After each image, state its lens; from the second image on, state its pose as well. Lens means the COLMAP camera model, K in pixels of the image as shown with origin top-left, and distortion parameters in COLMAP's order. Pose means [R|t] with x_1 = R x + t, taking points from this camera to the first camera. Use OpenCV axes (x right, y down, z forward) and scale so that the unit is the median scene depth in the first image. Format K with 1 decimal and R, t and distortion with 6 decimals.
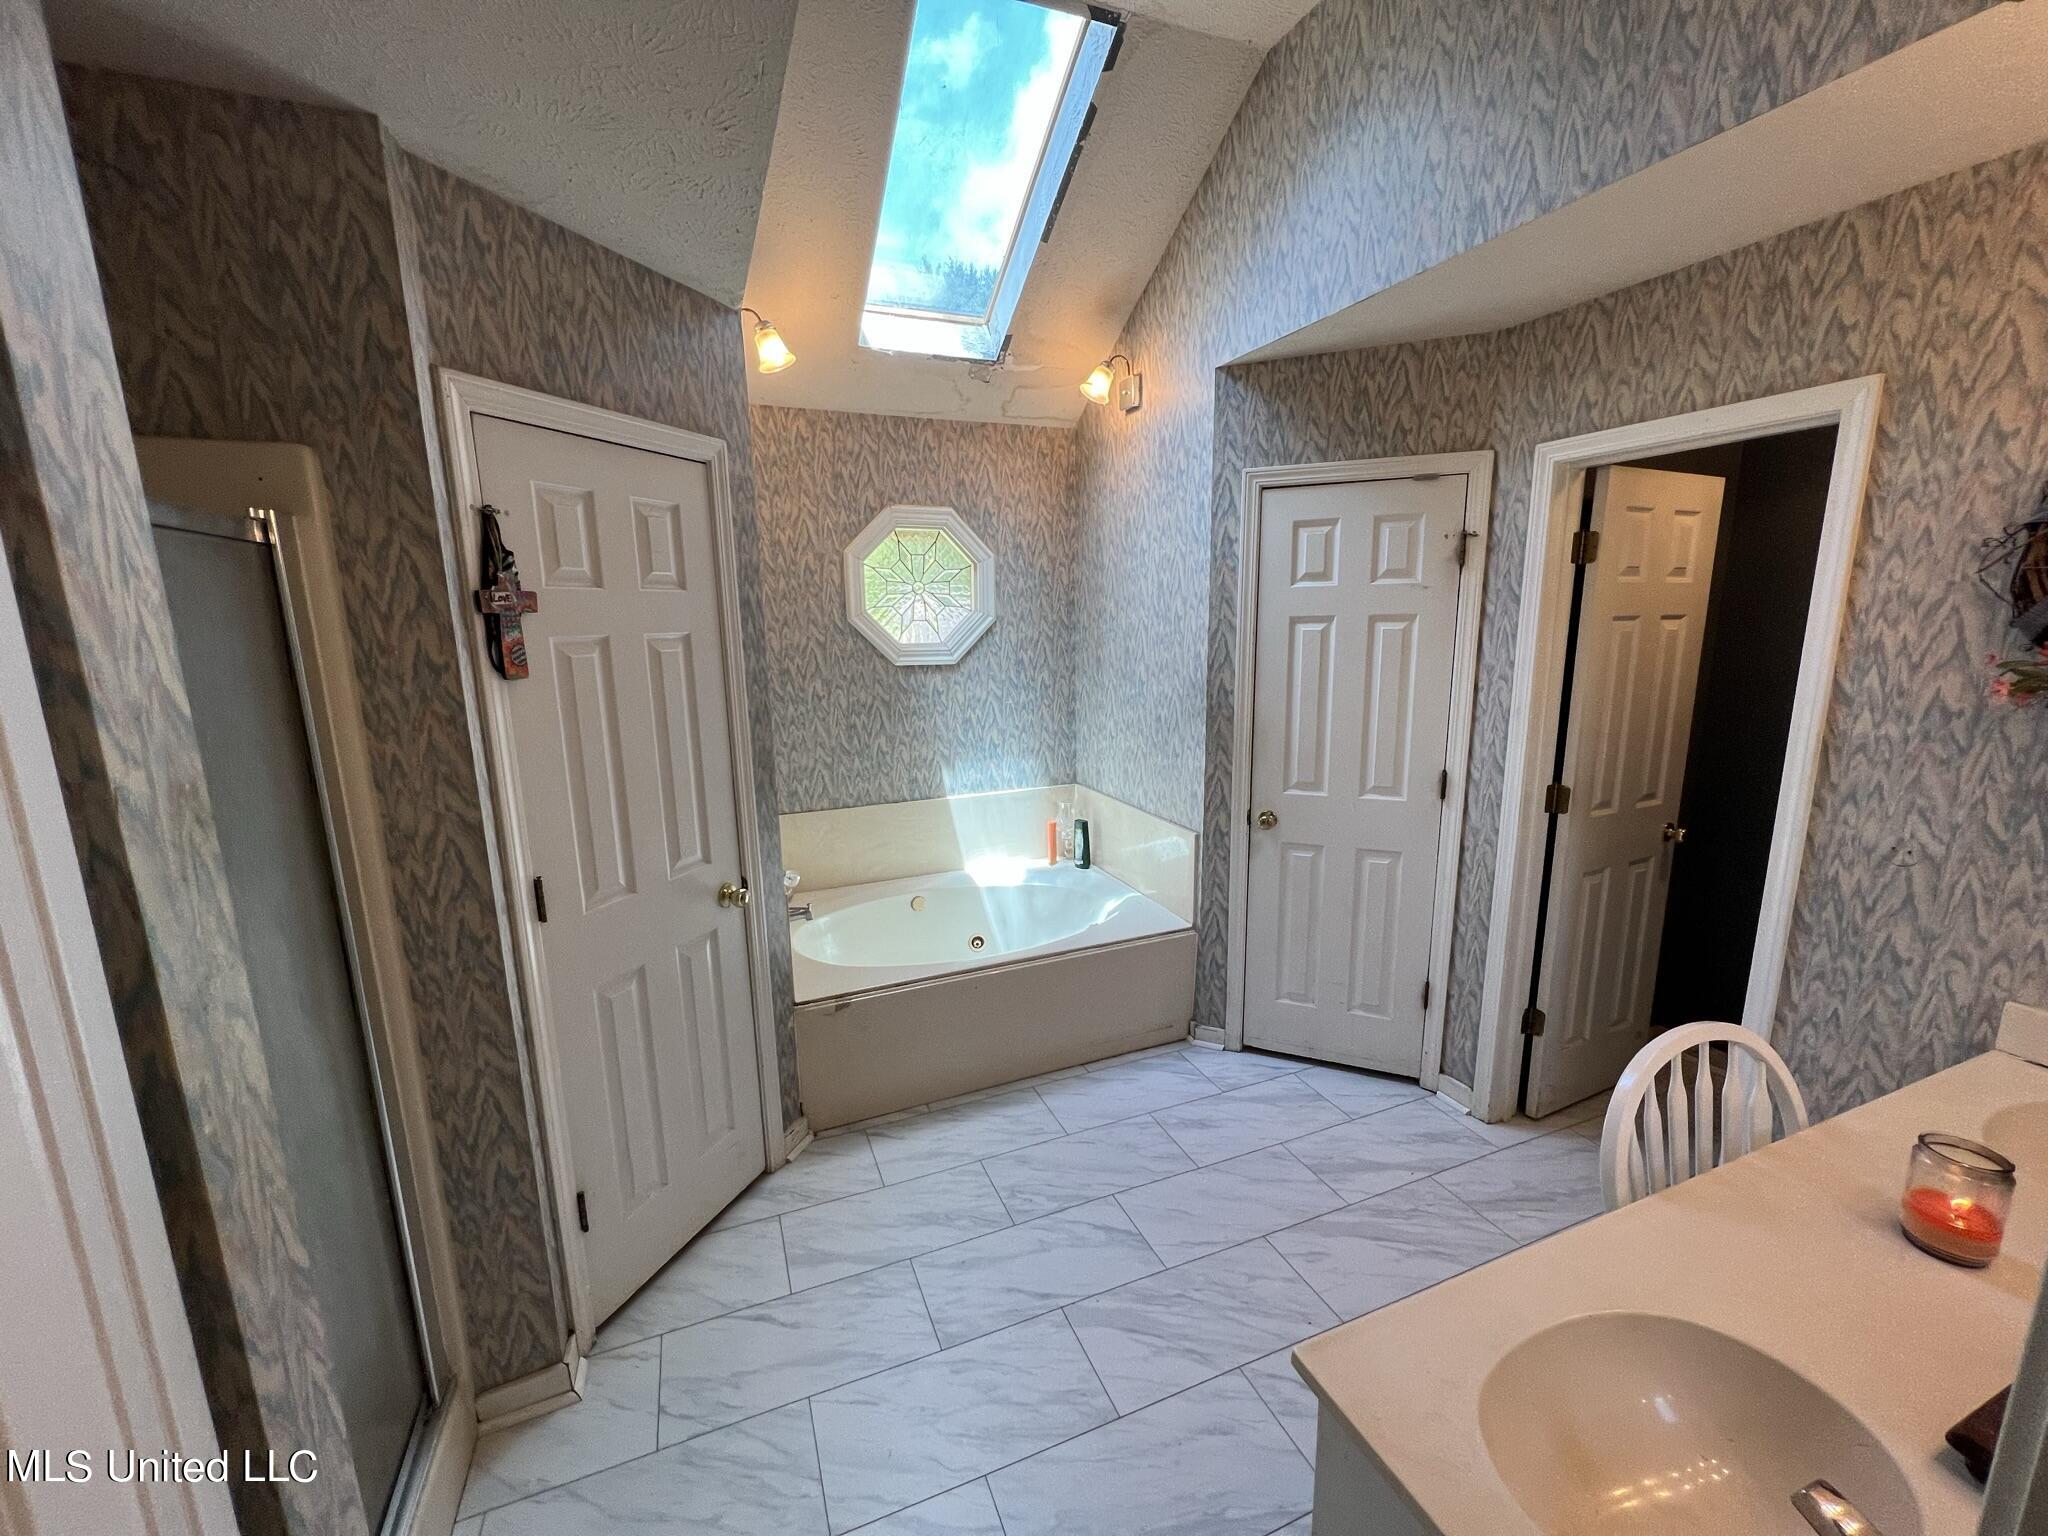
lens RADIAL K [[823.1, 0, 1024.0], [0, 823.1, 768.0], [0, 0, 1]] dist [-0.003068, -0.000324]
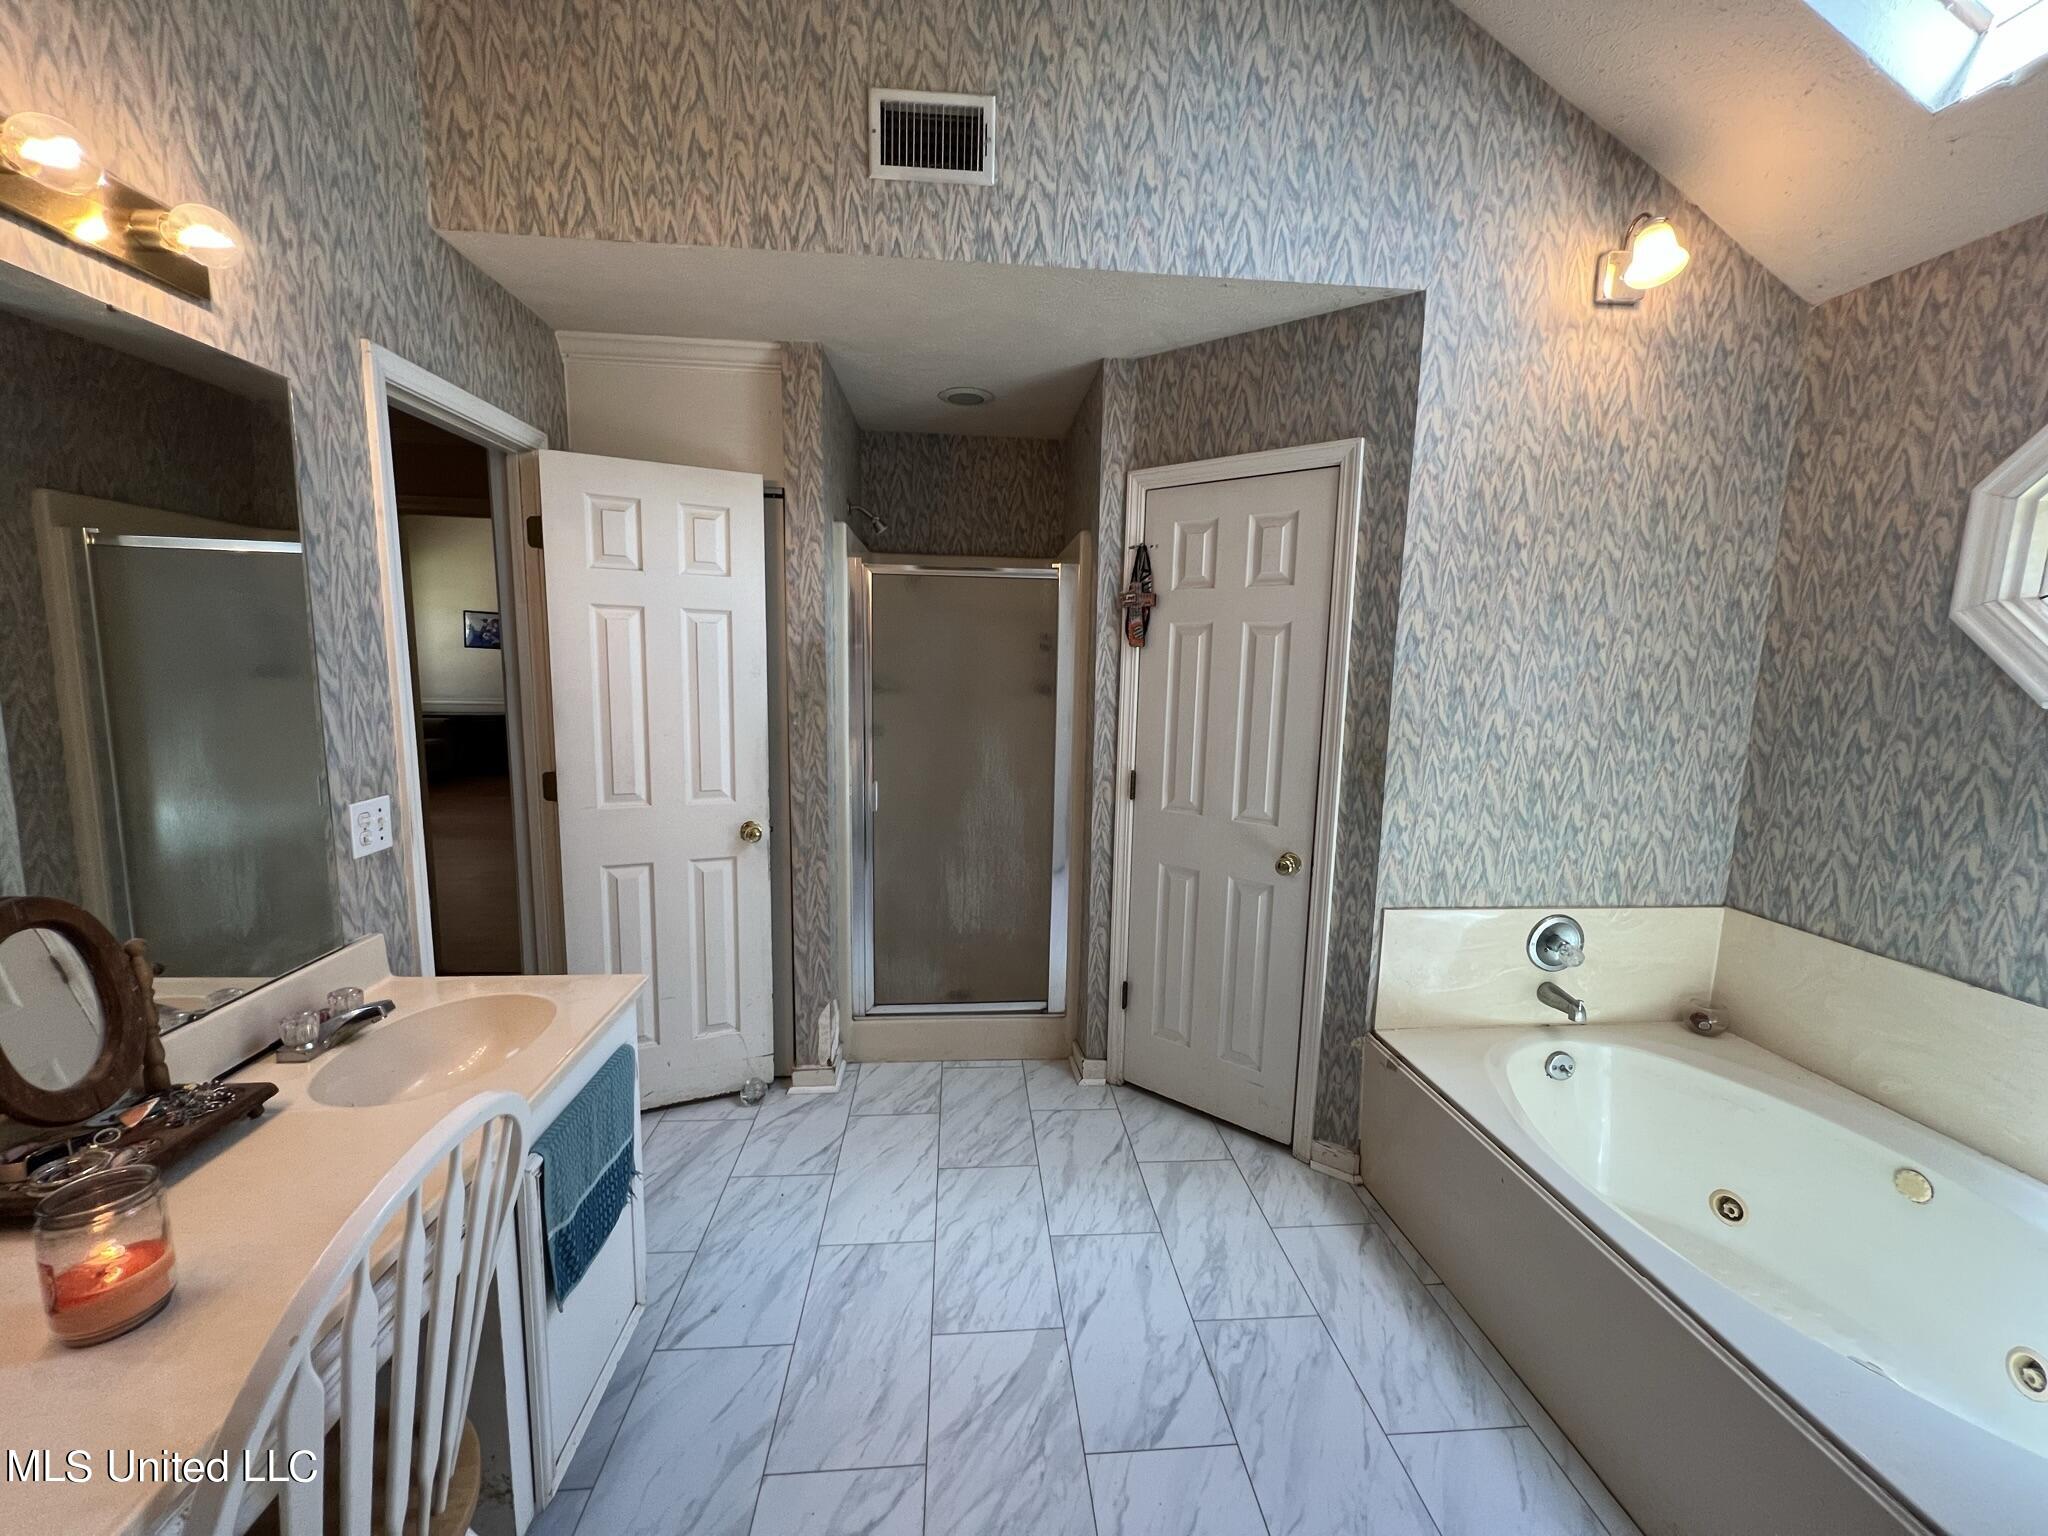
lens RADIAL K [[823.1, 0, 1024.0], [0, 823.1, 768.0], [0, 0, 1]] dist [-0.003068, -0.000324]
pose [[-0.302576, 0.135237, -0.943482, 0.740353], [-0.192349, 0.960852, 0.199413, -0.114238], [0.933515, 0.241815, -0.264718, 0.910684]]
